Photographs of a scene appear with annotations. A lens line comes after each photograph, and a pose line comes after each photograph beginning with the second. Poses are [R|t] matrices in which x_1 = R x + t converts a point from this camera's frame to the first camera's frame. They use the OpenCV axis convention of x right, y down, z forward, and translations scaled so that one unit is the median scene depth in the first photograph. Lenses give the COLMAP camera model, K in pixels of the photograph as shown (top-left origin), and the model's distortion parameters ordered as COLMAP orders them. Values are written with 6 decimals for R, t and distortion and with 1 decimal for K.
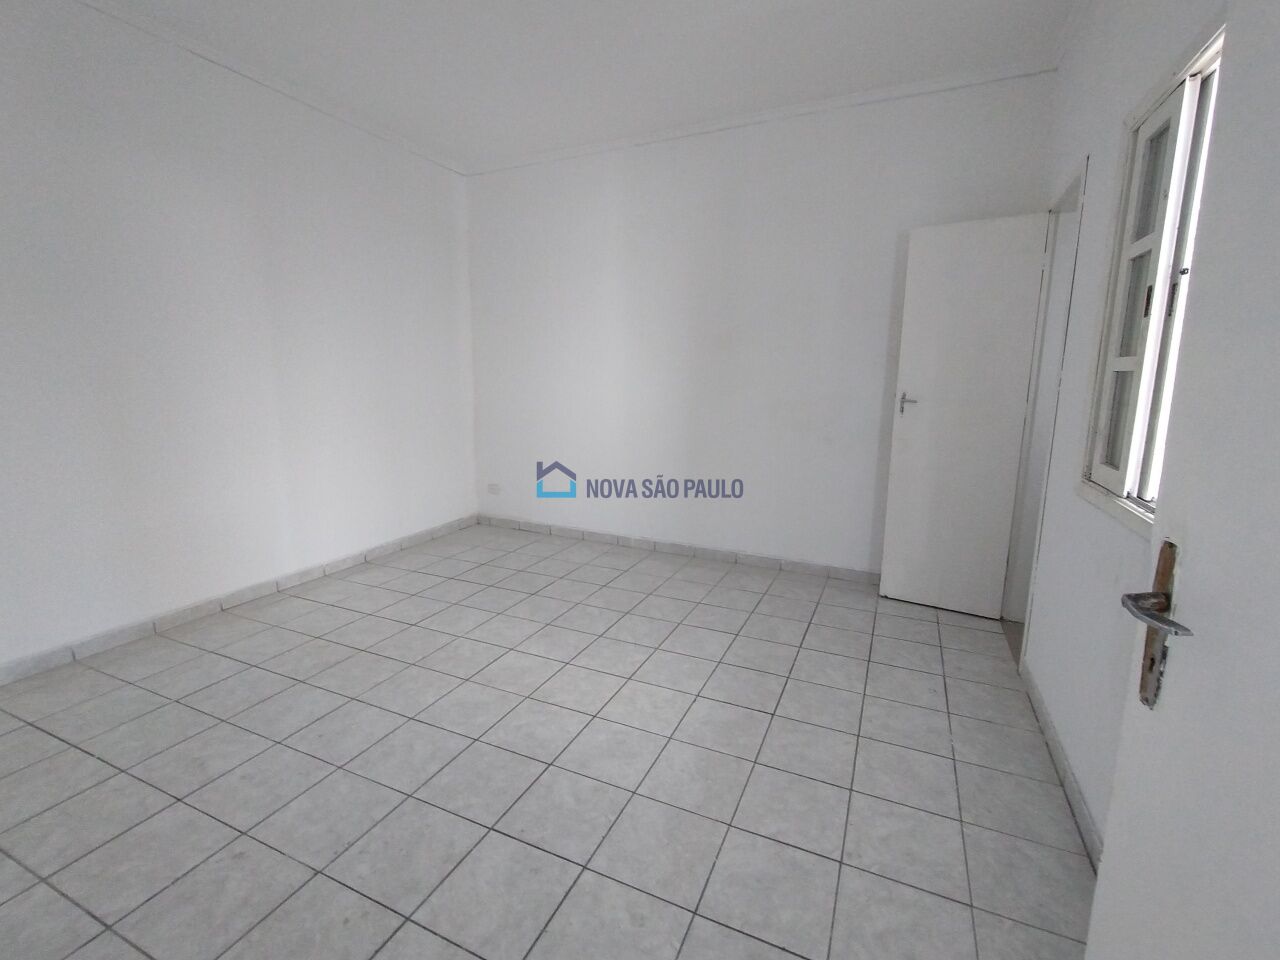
lens RADIAL K [[576.6, 0, 662.3], [0, 576.6, 478.9], [0, 0, 1]] dist [-0.000158, -0.000045]
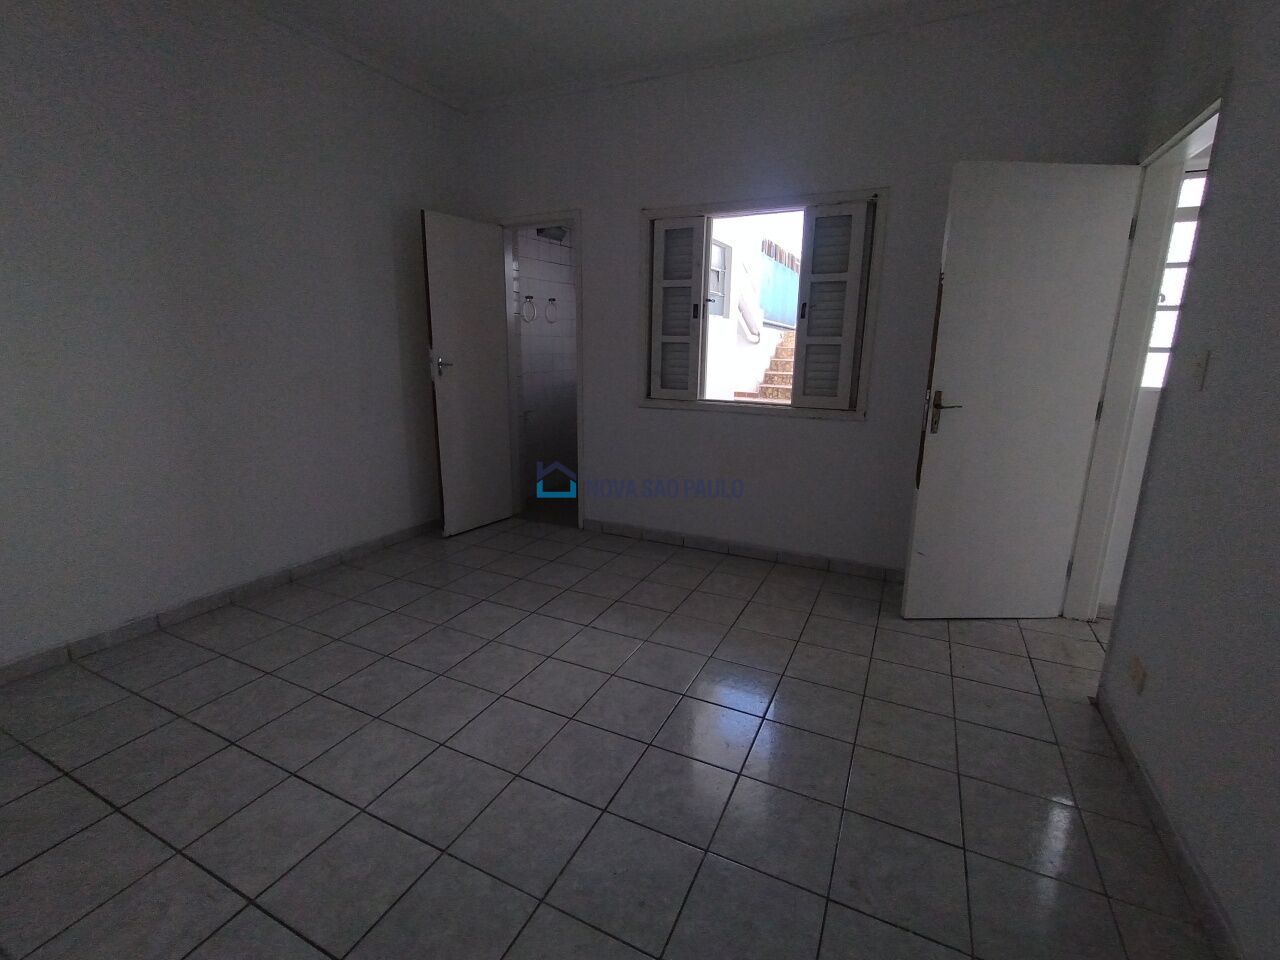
lens RADIAL K [[576.6, 0, 627.6], [0, 576.6, 471.9], [0, 0, 1]] dist [-0.000158, -0.000045]
pose [[0.052648, -0.227342, 0.972391, -0.858341], [0.169090, 0.961710, 0.215690, -0.133403], [-0.984193, 0.153066, 0.089073, 0.674679]]
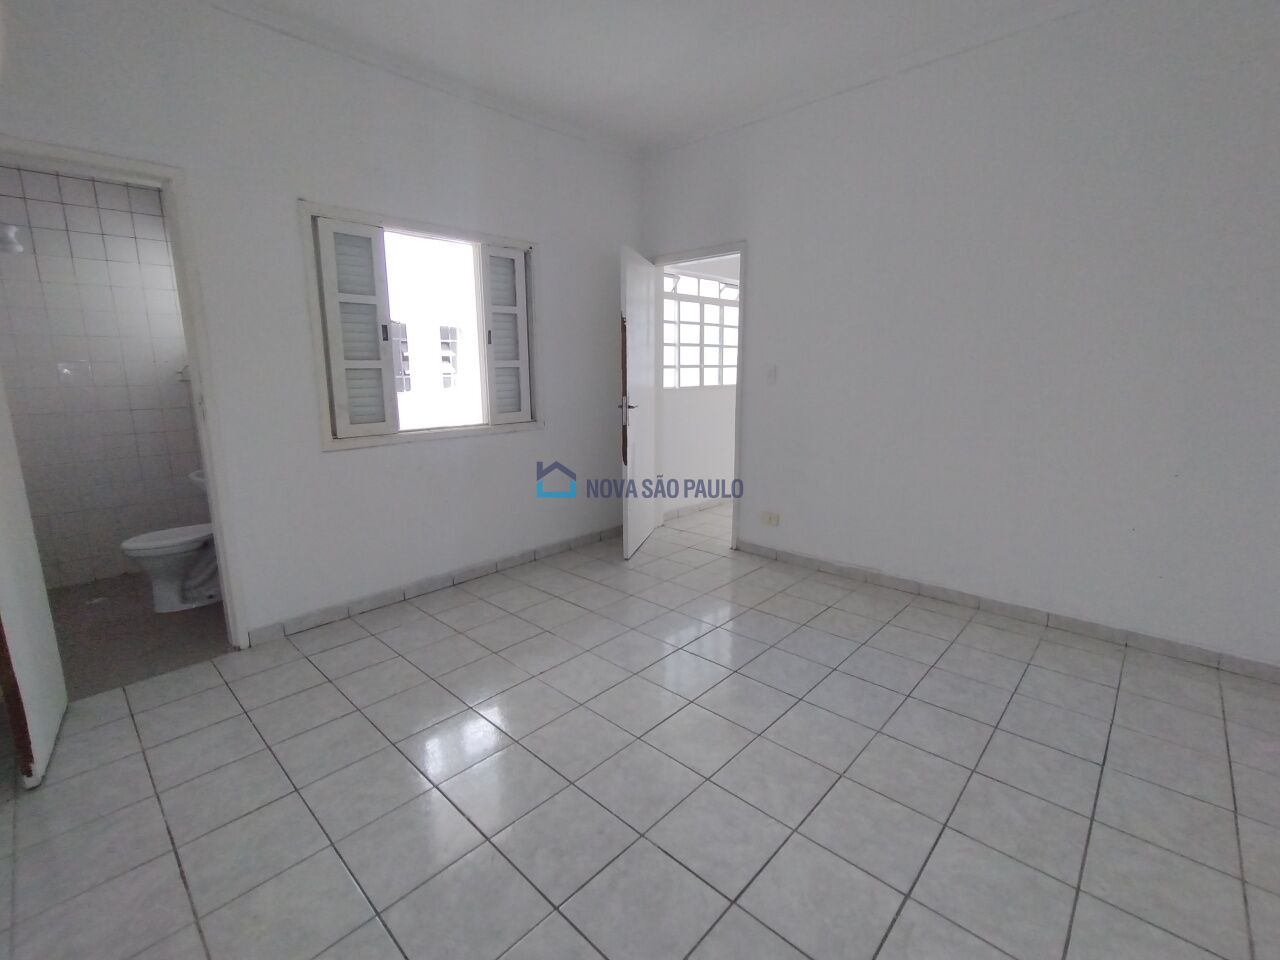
lens RADIAL K [[576.6, 0, 649.2], [0, 576.6, 471.8], [0, 0, 1]] dist [-0.000158, -0.000045]
pose [[-0.940512, -0.061947, 0.334067, -0.403544], [0.061396, 0.936066, 0.346427, -0.280524], [-0.334168, 0.346328, -0.876578, 1.503553]]
